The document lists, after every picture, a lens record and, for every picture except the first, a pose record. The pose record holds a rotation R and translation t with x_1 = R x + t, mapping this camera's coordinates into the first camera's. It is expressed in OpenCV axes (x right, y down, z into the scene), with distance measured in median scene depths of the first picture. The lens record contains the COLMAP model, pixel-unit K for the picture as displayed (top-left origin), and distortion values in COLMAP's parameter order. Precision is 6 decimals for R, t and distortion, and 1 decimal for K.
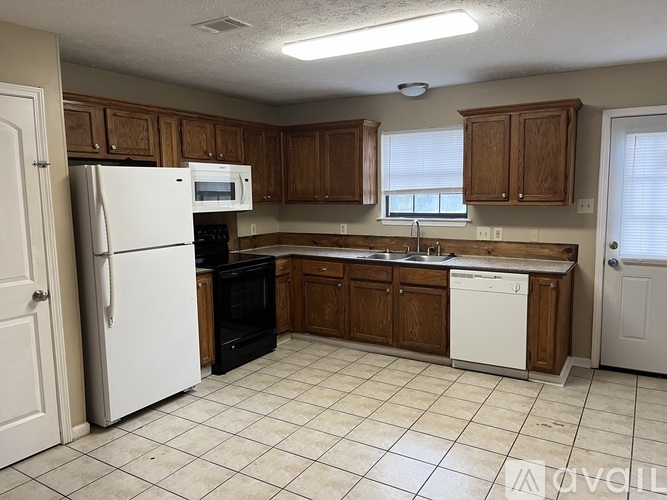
lens RADIAL K [[503.7, 0, 332.6], [0, 503.7, 249.5], [0, 0, 1]] dist [0.028265, -0.025042]
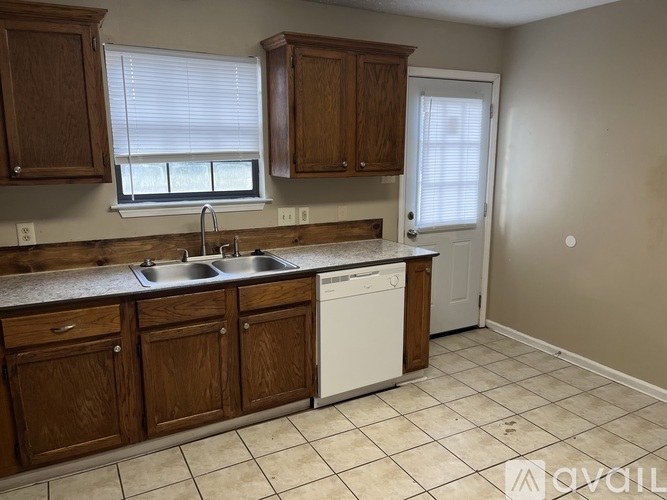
lens RADIAL K [[503.7, 0, 332.5], [0, 503.7, 255.2], [0, 0, 1]] dist [0.028265, -0.025042]
pose [[0.502712, -0.164767, 0.848606, -0.306870], [0.098358, 0.986194, 0.133215, -0.069770], [-0.858840, 0.016499, 0.511978, 0.594132]]
